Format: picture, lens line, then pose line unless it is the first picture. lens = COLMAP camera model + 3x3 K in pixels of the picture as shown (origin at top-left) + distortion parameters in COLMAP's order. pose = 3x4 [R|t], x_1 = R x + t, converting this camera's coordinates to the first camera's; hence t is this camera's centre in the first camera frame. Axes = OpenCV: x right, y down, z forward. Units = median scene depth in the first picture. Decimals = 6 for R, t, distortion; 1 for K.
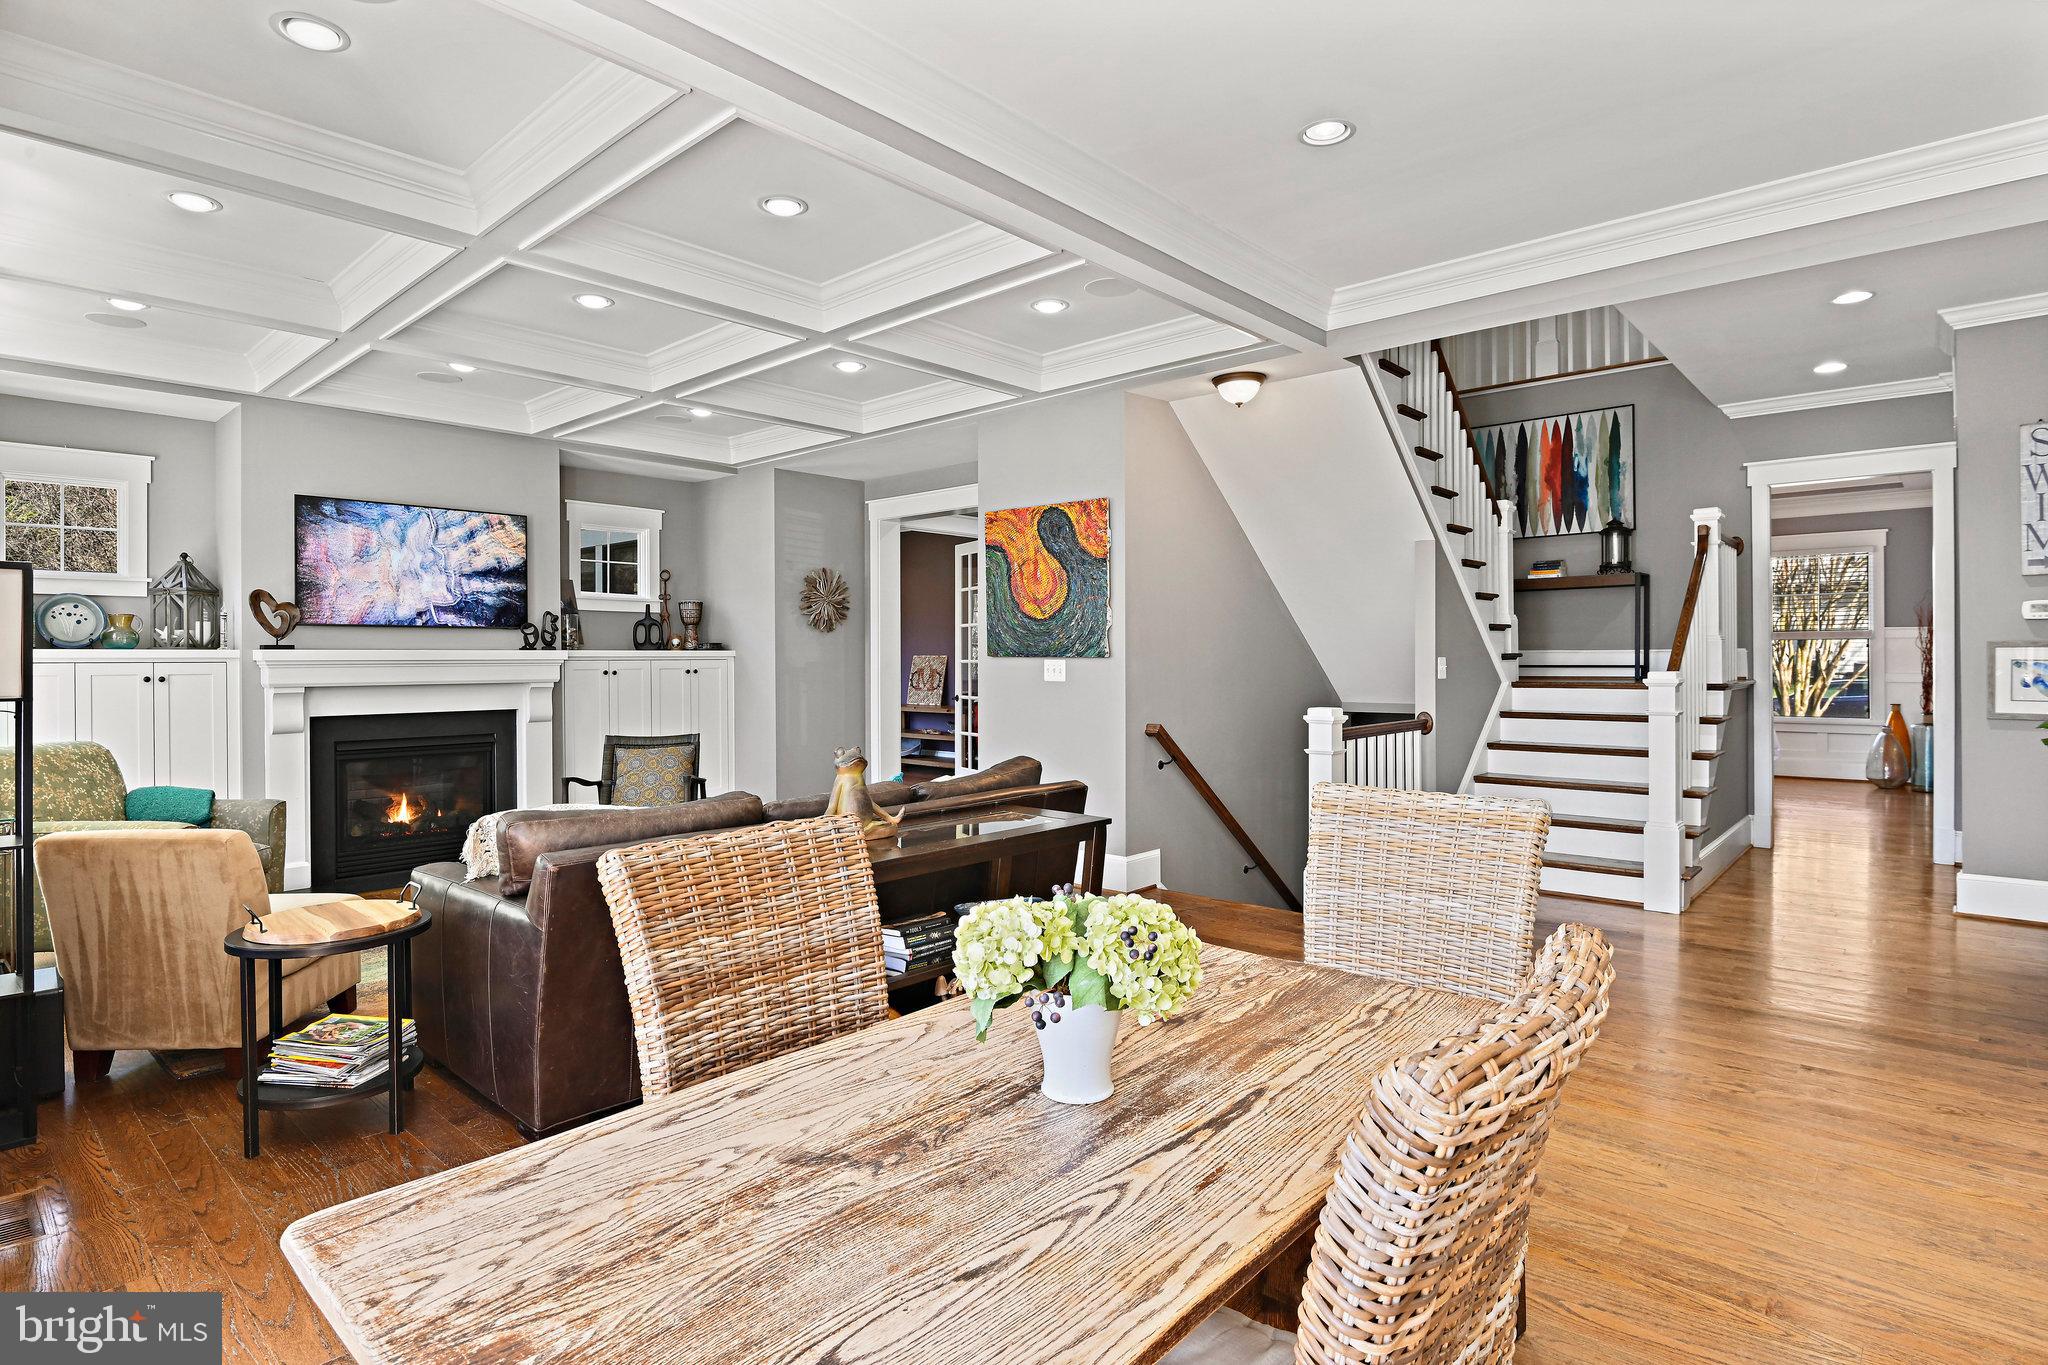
lens RADIAL K [[1038.1, 0, 1006.6], [0, 1038.1, 662.4], [0, 0, 1]] dist [-0.017743, -0.003507]
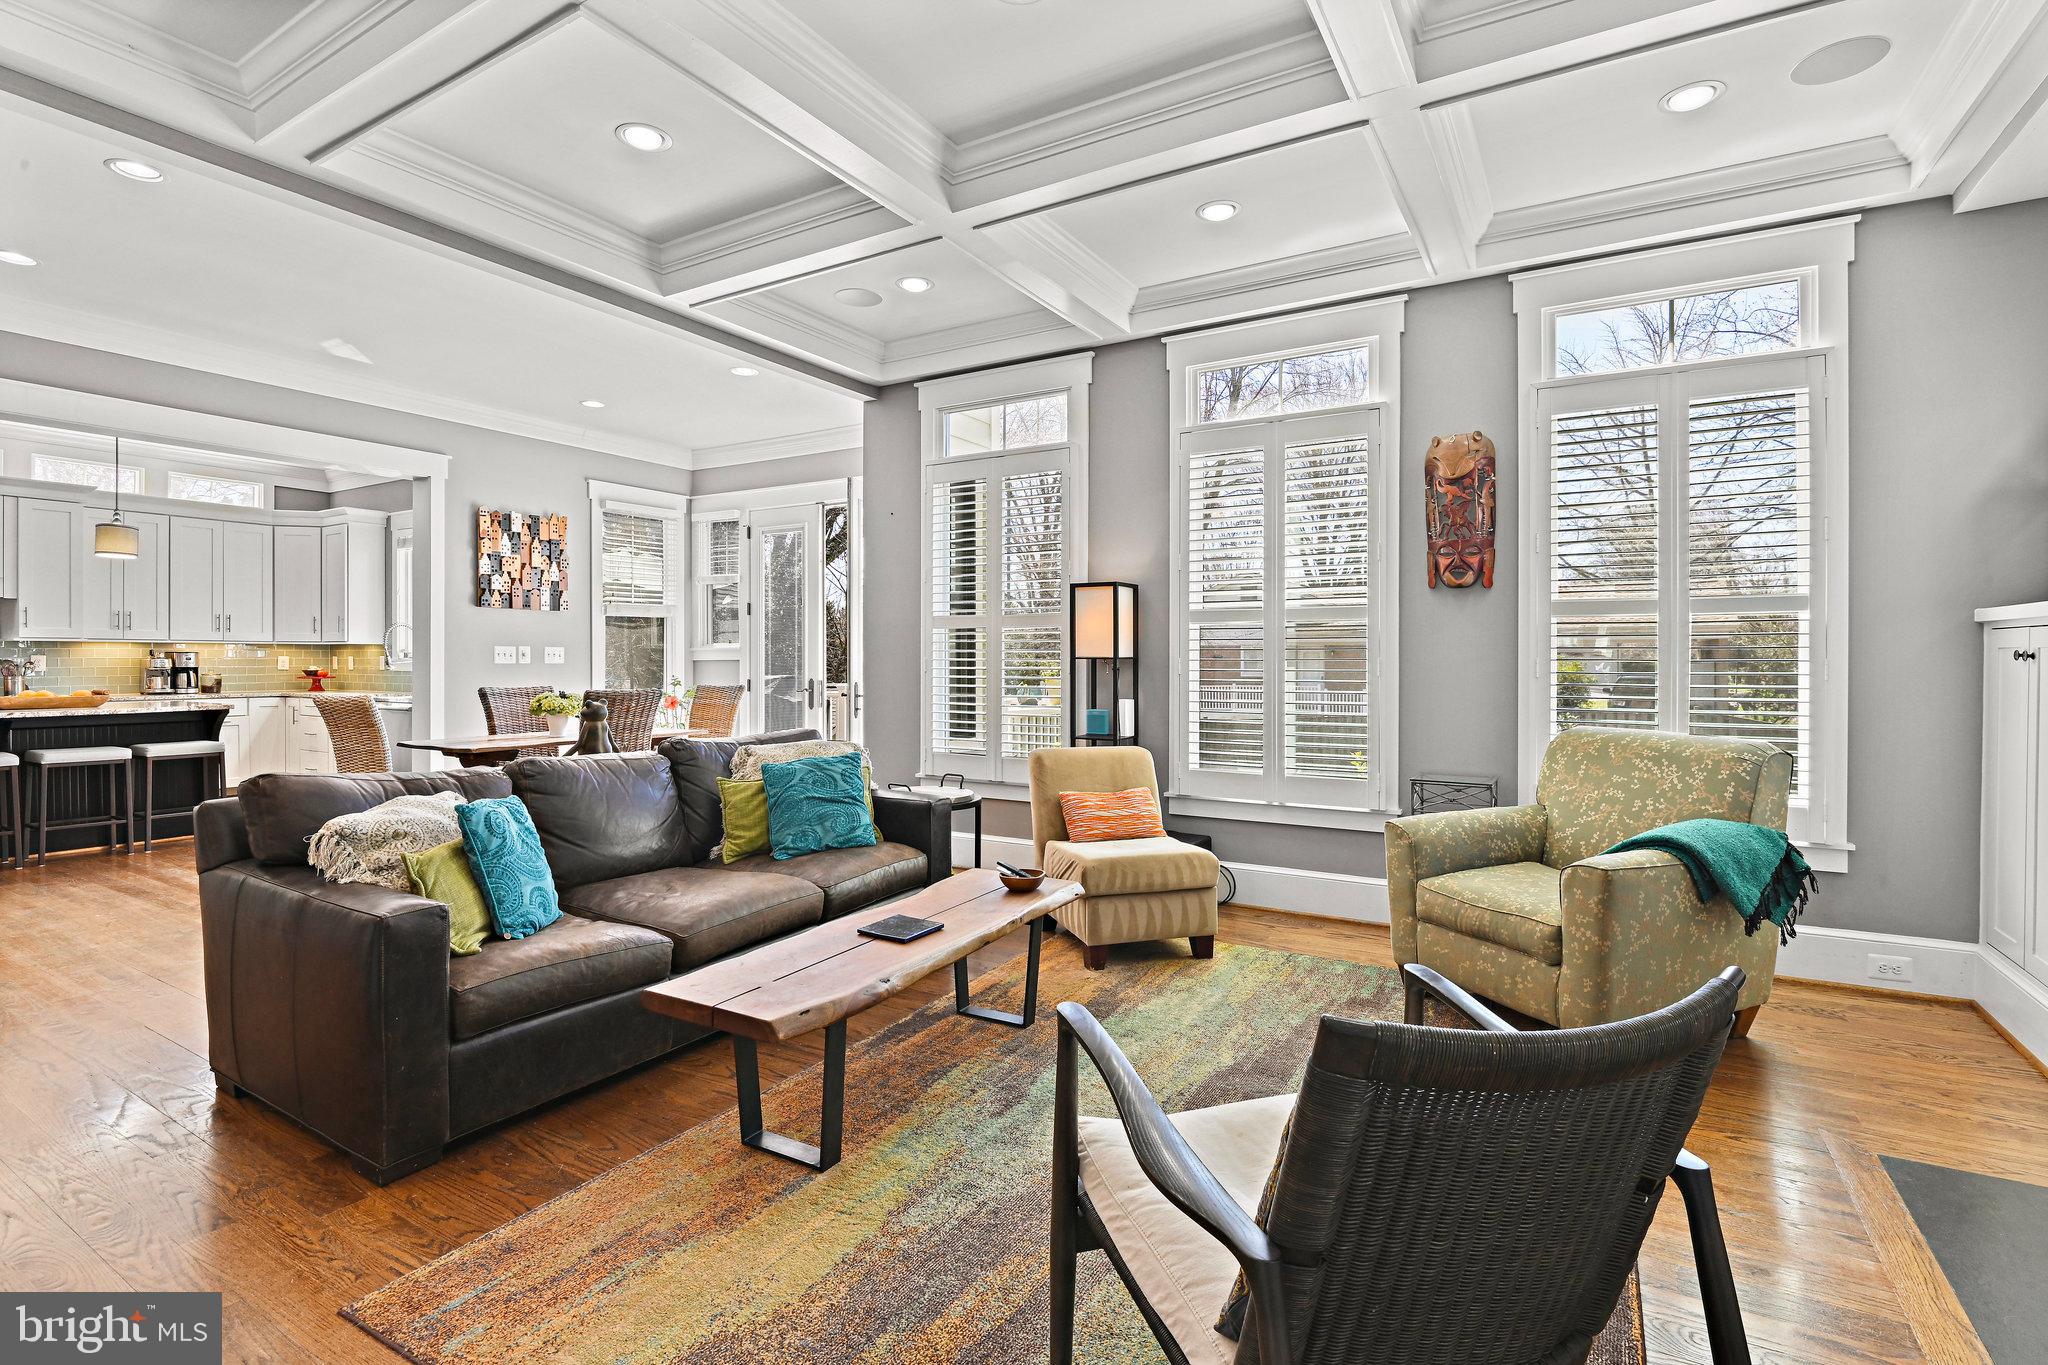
lens RADIAL K [[950.1, 0, 1021.6], [0, 950.1, 664.1], [0, 0, 1]] dist [-0.016430, -0.004719]
pose [[-0.979137, 0.005433, -0.203130, -0.222719], [0.003355, 0.999938, 0.010571, 0.012273], [0.203175, 0.009669, -0.979095, 1.134776]]
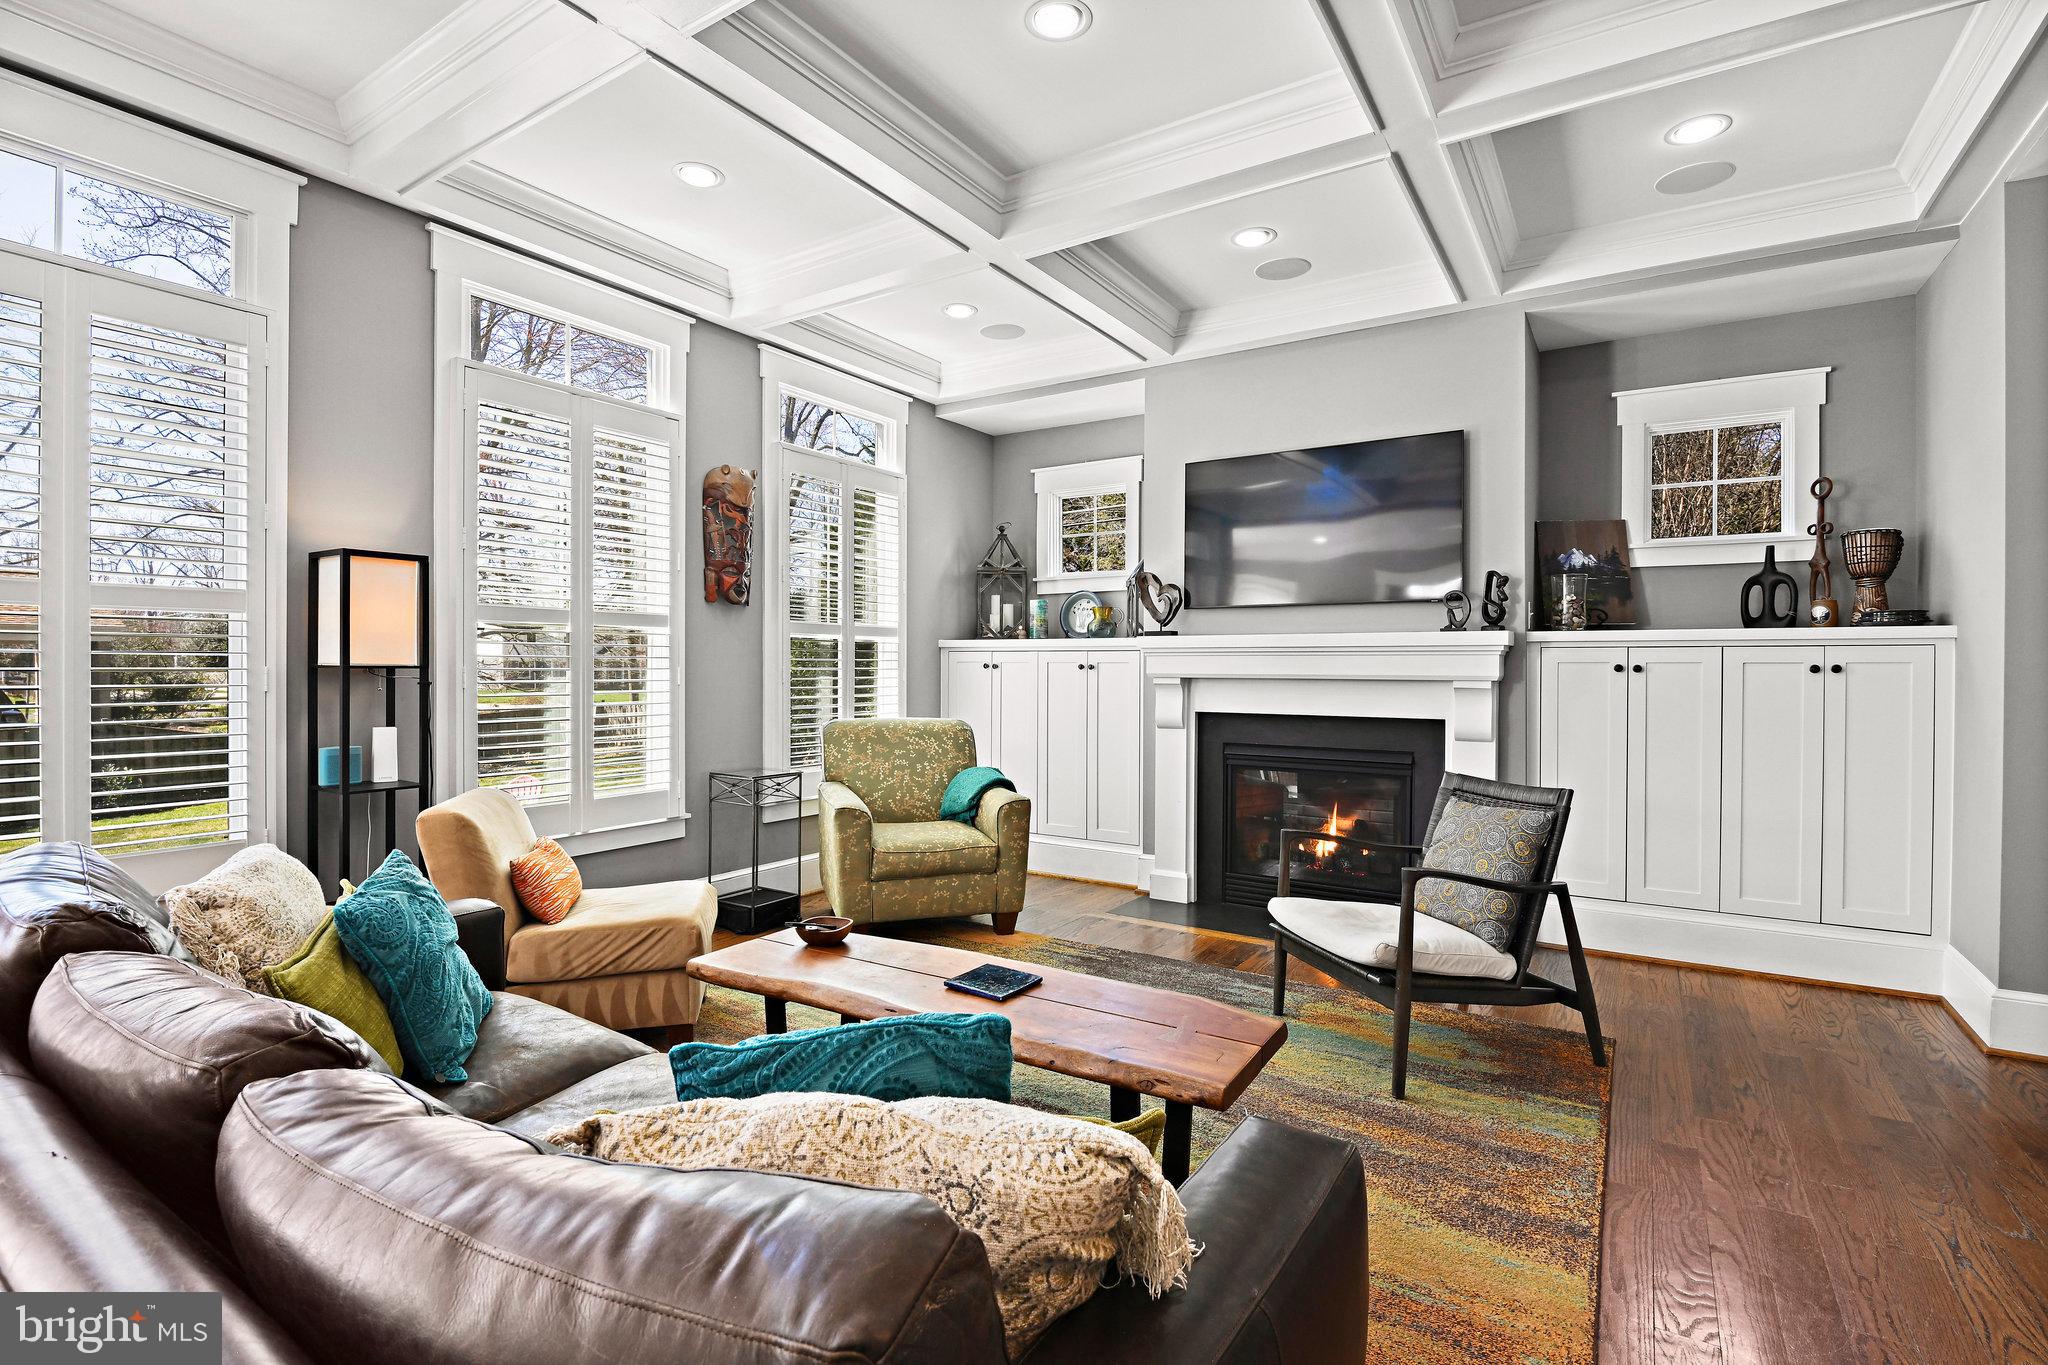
lens RADIAL K [[950.1, 0, 1019.7], [0, 950.1, 679.6], [0, 0, 1]] dist [-0.016430, -0.004719]
pose [[0.163310, 0.018865, -0.986394, 0.098016], [-0.007408, 0.999812, 0.017895, 0.010891], [0.986547, 0.004385, 0.163420, 0.672702]]
